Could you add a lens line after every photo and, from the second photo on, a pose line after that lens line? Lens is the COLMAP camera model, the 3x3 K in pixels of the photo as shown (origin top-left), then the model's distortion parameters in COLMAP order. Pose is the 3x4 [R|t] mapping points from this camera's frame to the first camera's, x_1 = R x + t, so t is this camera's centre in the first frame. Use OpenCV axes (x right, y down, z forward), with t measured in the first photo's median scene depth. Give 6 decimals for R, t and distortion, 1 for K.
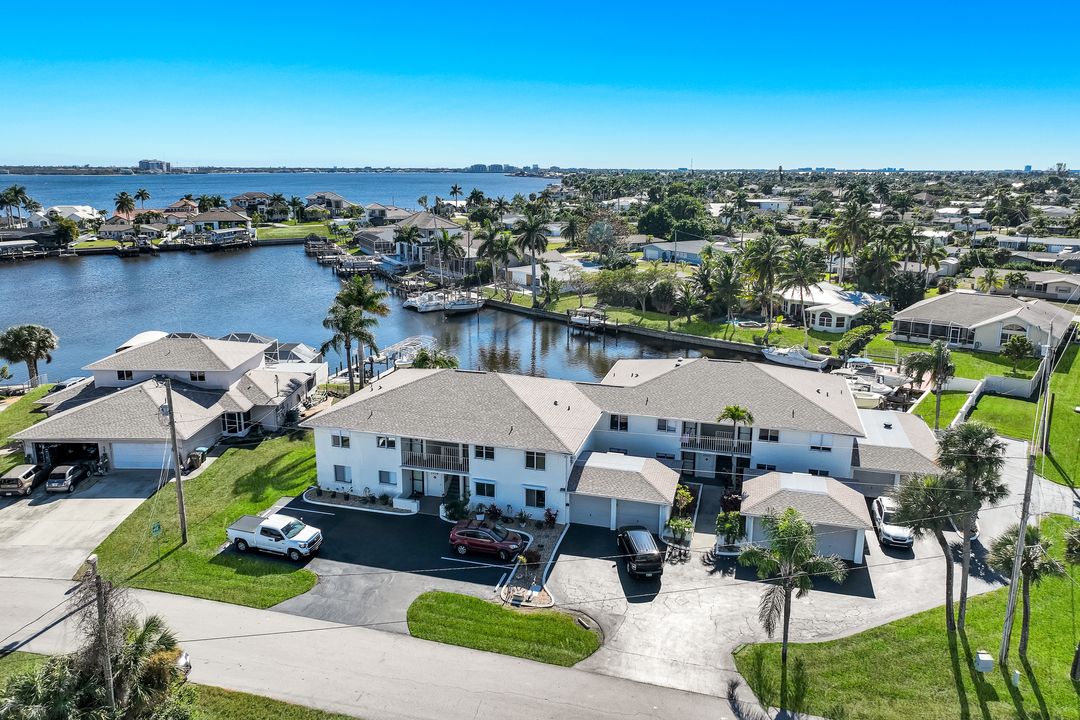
lens RADIAL K [[749.9, 0, 546.0], [0, 749.9, 354.9], [0, 0, 1]] dist [0.004930, 0.007262]
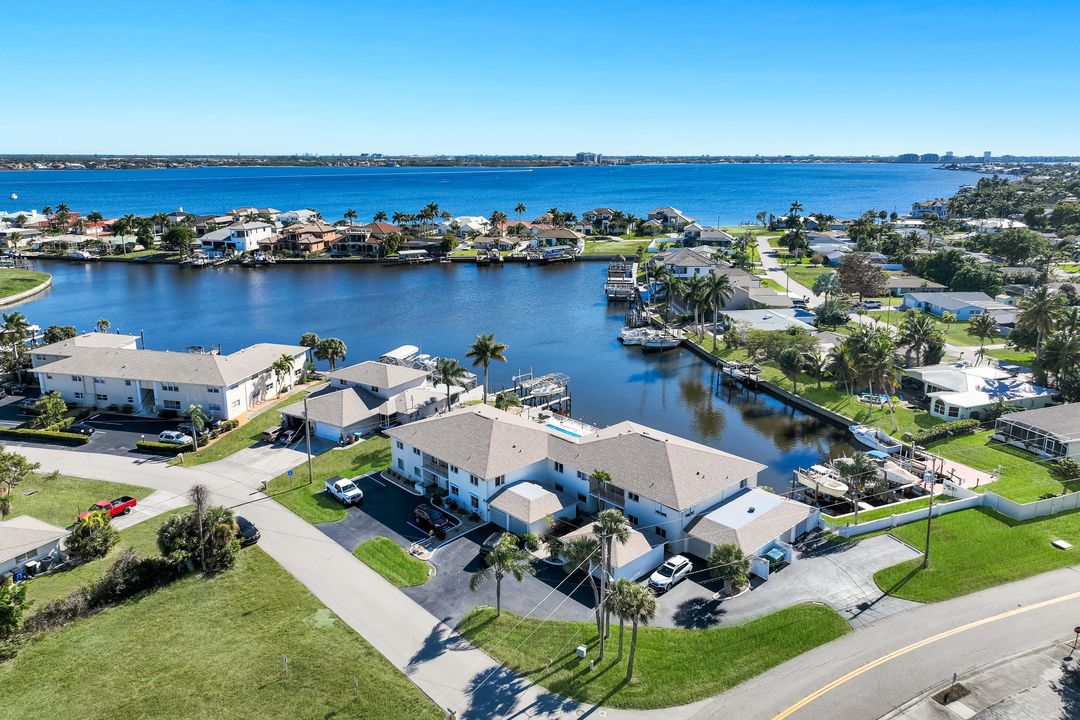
lens RADIAL K [[749.9, 0, 546.0], [0, 749.9, 354.9], [0, 0, 1]] dist [0.004930, 0.007262]
pose [[0.864242, 0.125740, -0.487110, 0.815865], [-0.119235, 0.991869, 0.044486, -0.202924], [0.488743, 0.019634, 0.872207, -0.329274]]
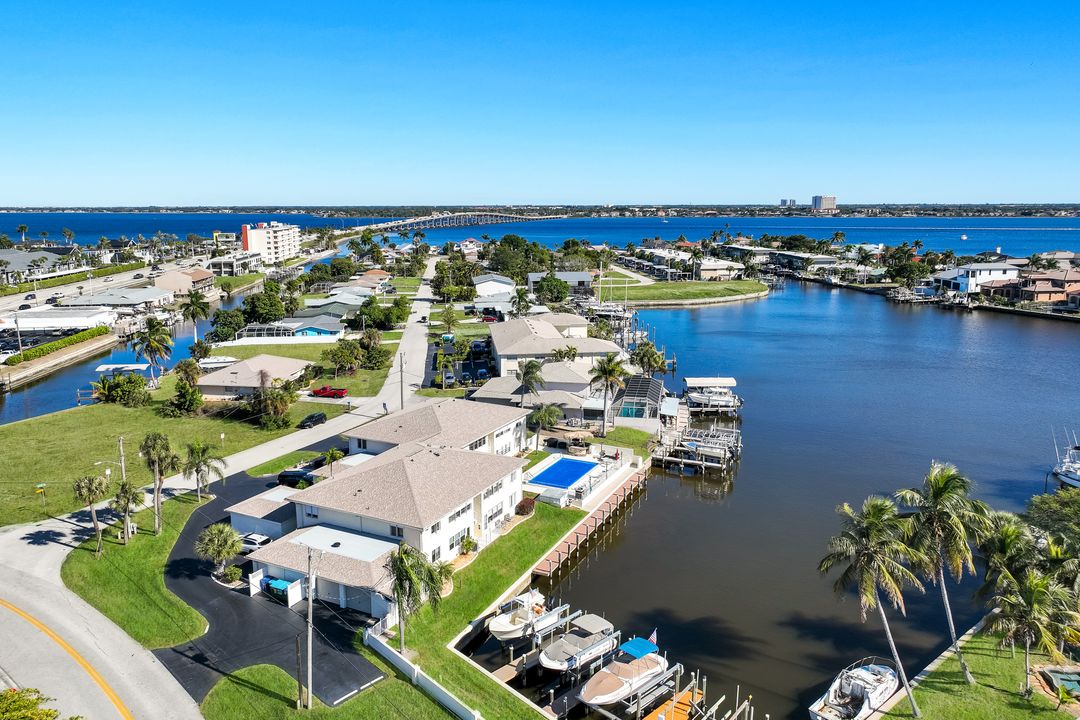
lens RADIAL K [[765.1, 0, 537.8], [0, 765.1, 319.5], [0, 0, 1]] dist [0.005412, 0.003941]
pose [[-0.174728, 0.142275, -0.974283, 1.598495], [-0.236930, 0.954355, 0.181856, -0.547532], [0.955685, 0.262612, -0.133043, 1.477483]]
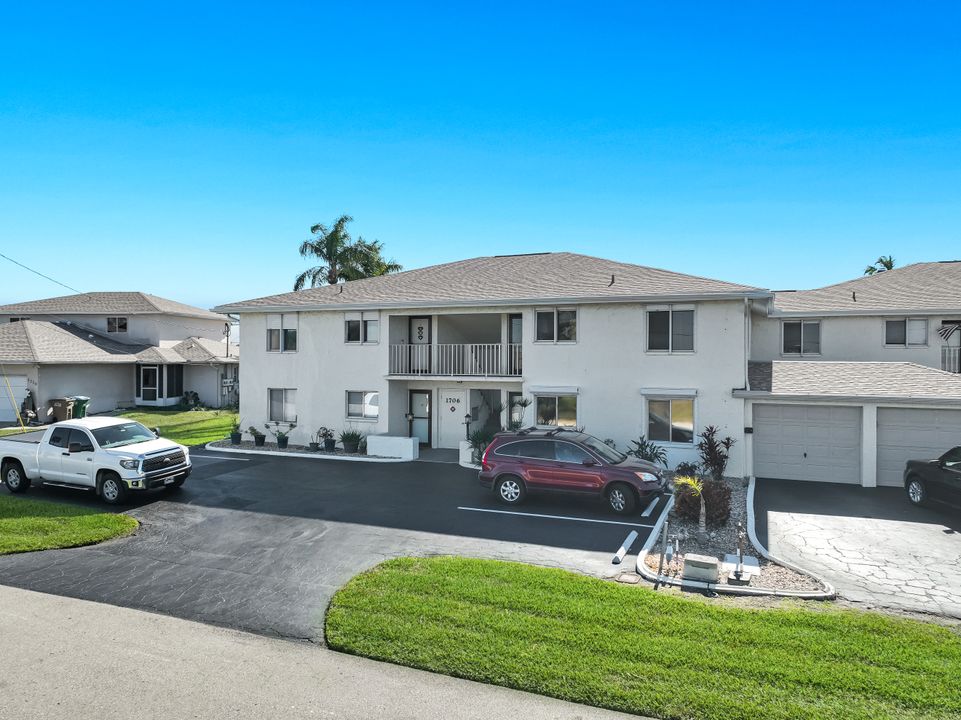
lens RADIAL K [[685.6, 0, 480.5], [0, 685.6, 360.0], [0, 0, 1]] dist [0.001498, 0.000822]
pose [[0.991867, -0.007563, -0.127056, -0.069772], [-0.021669, 0.973628, -0.227111, 0.236778], [0.125423, 0.228017, 0.965545, 0.544211]]
